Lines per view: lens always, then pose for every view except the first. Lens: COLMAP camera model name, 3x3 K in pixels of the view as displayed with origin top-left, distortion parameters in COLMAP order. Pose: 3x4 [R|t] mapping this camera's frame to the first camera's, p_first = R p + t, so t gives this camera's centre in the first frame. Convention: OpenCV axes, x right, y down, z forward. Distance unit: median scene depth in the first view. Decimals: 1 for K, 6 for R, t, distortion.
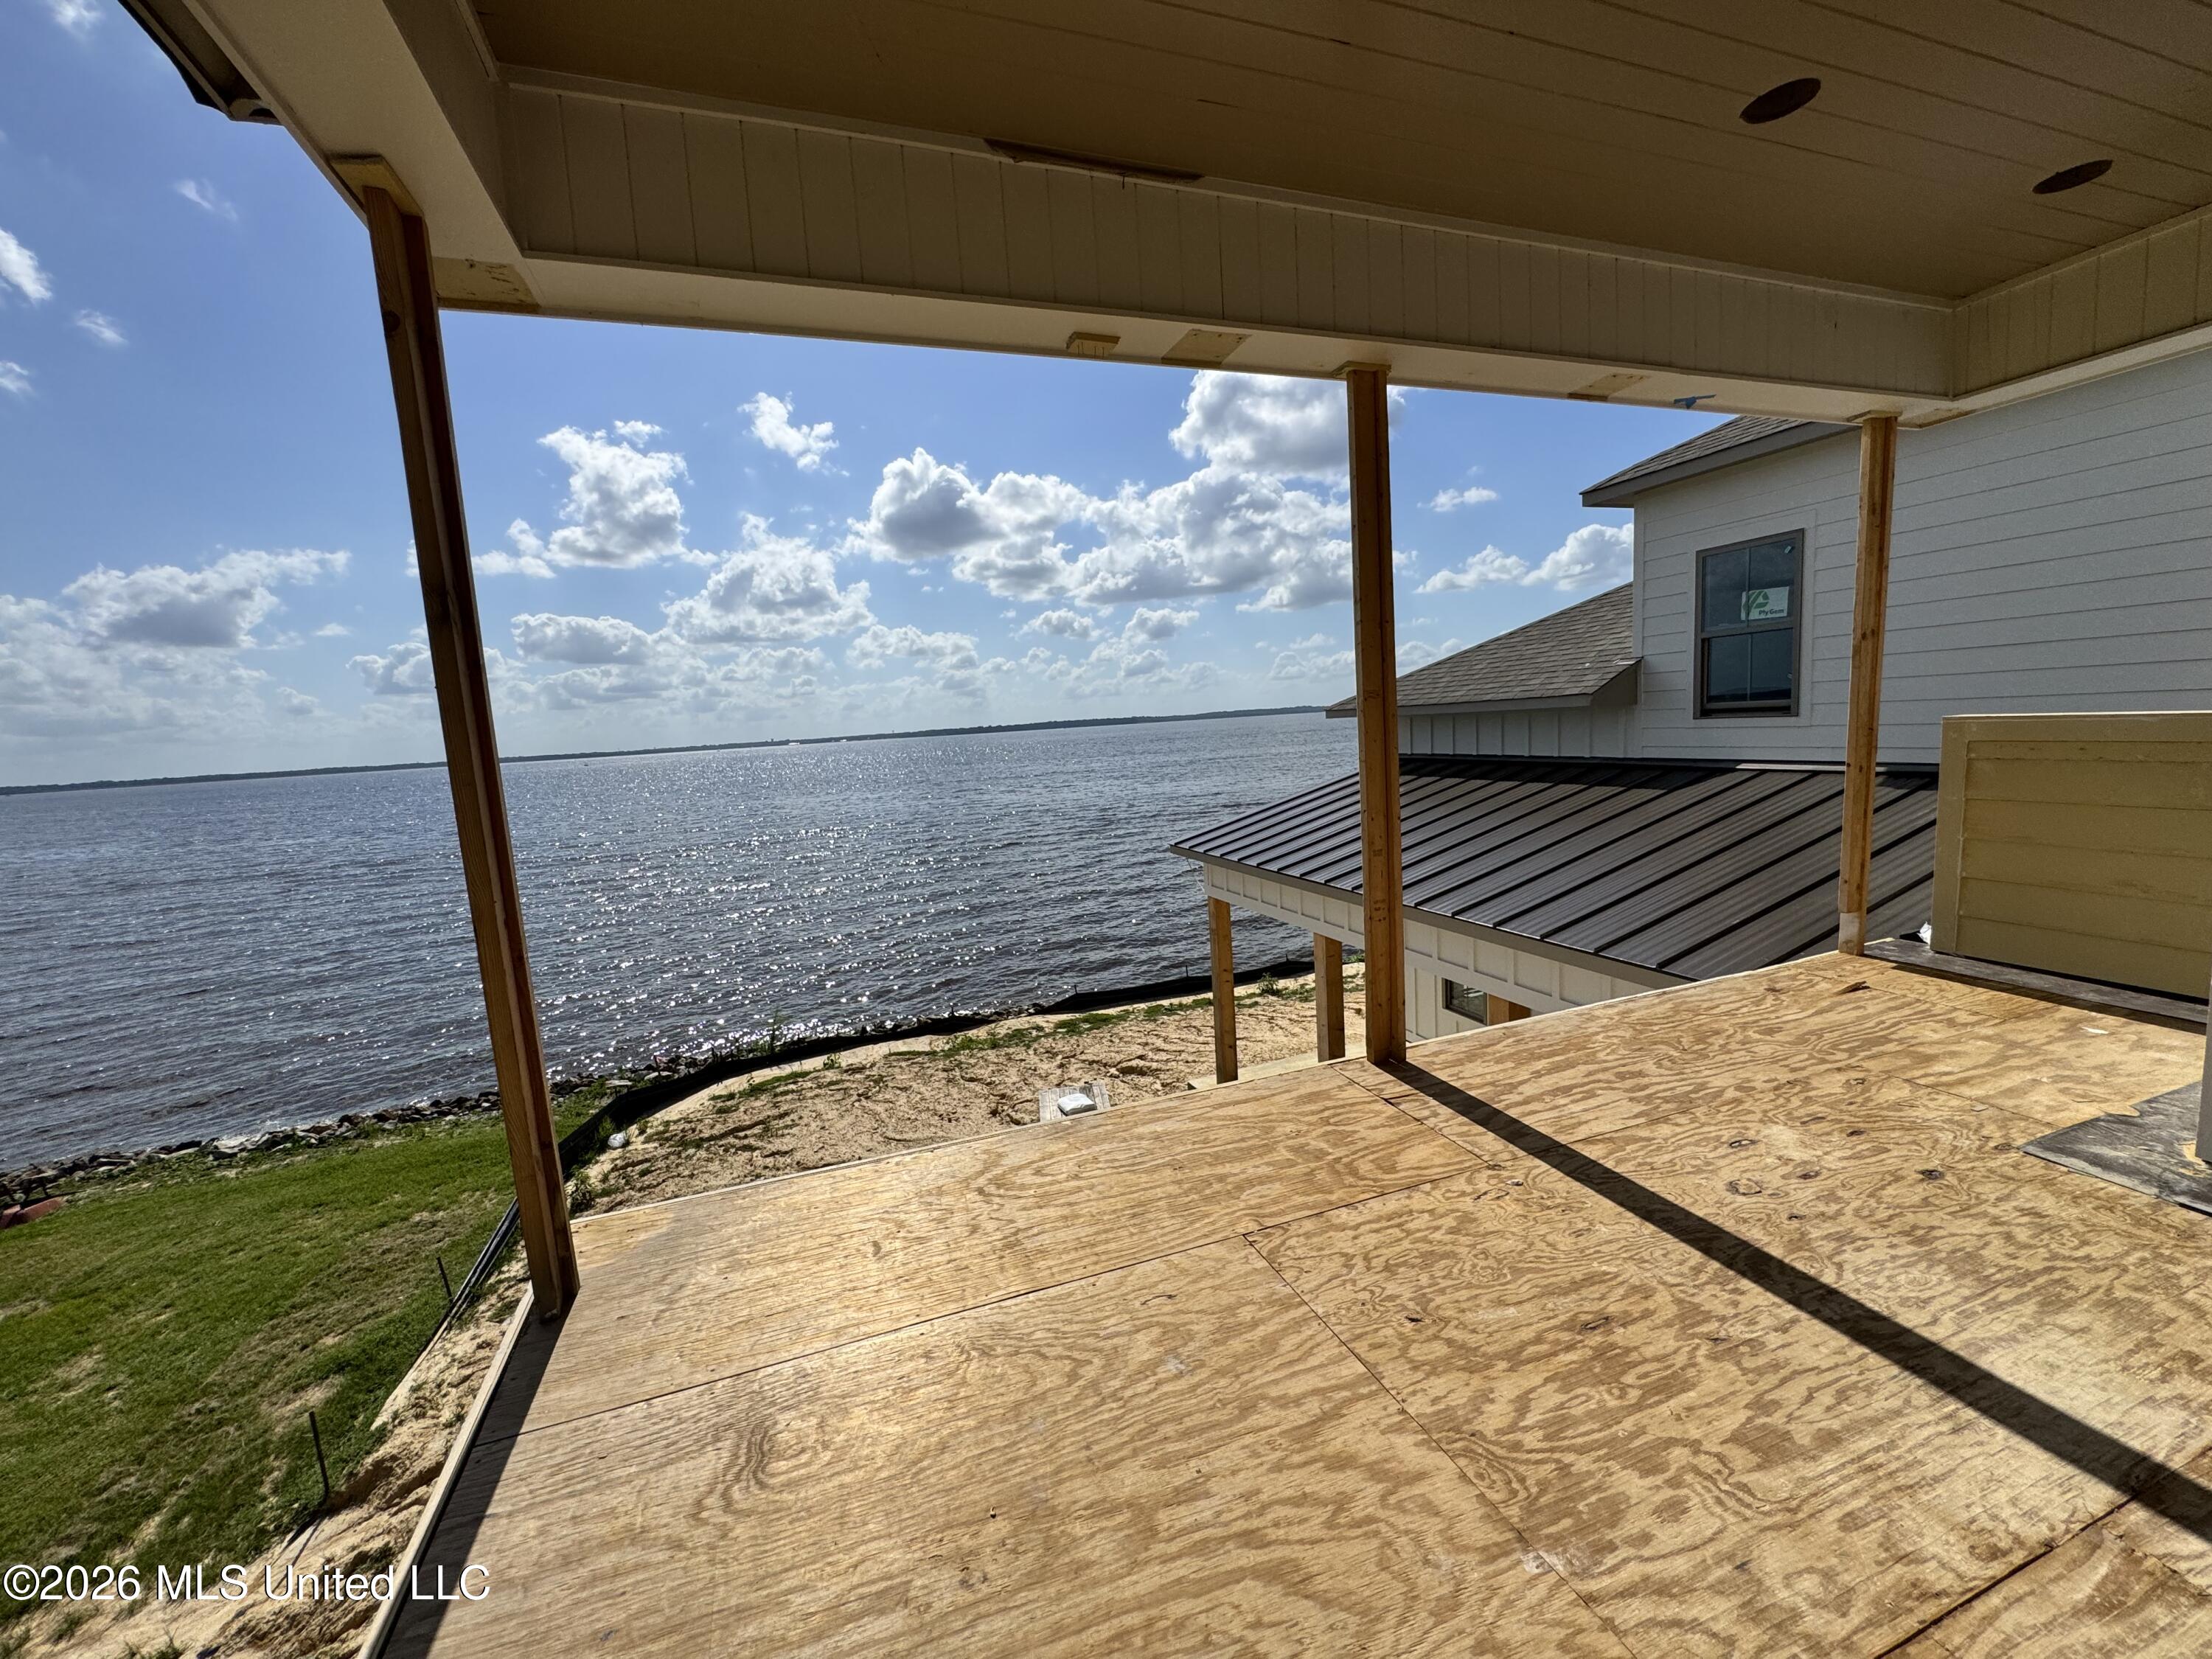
lens RADIAL K [[885.1, 0, 1106.0], [0, 885.1, 829.5], [0, 0, 1]] dist [-0.001296, 0.000375]
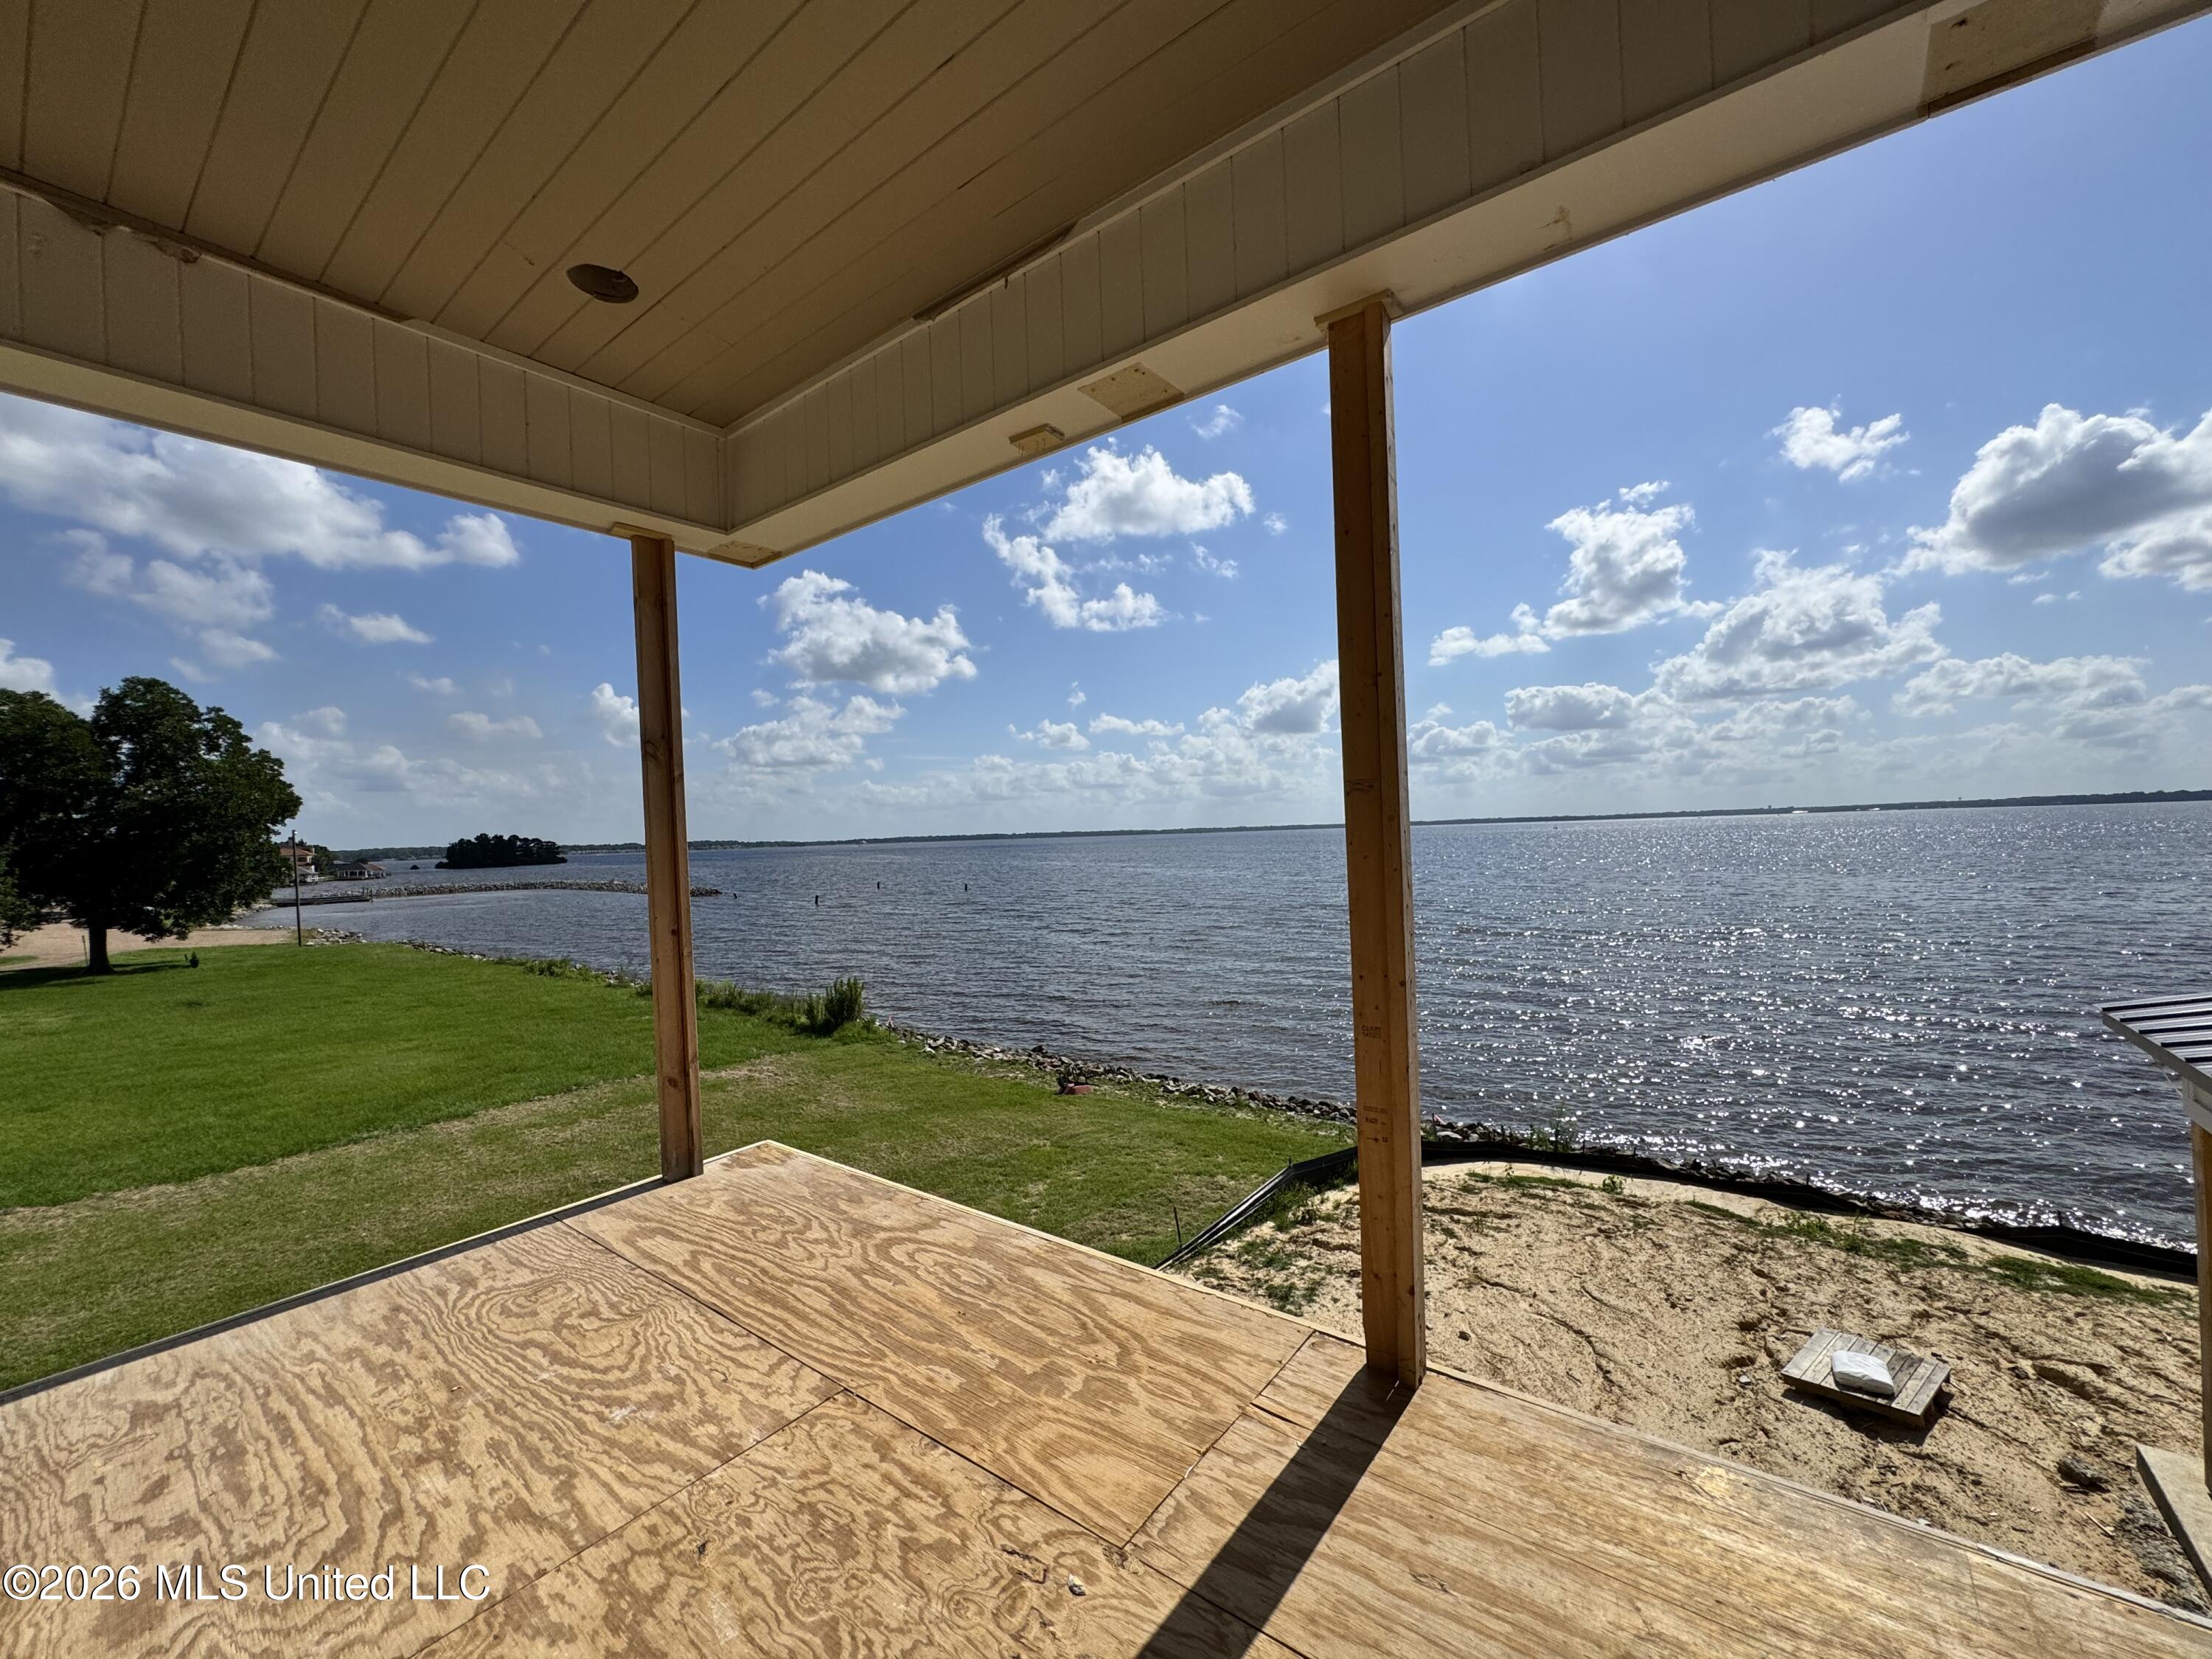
lens RADIAL K [[889.6, 0, 1105.6], [0, 889.6, 843.4], [0, 0, 1]] dist [-0.001568, 0.000386]
pose [[0.538295, 0.051628, -0.841174, 0.145705], [-0.099404, 0.995044, -0.002541, -0.018351], [0.836874, 0.084984, 0.540759, 0.094297]]
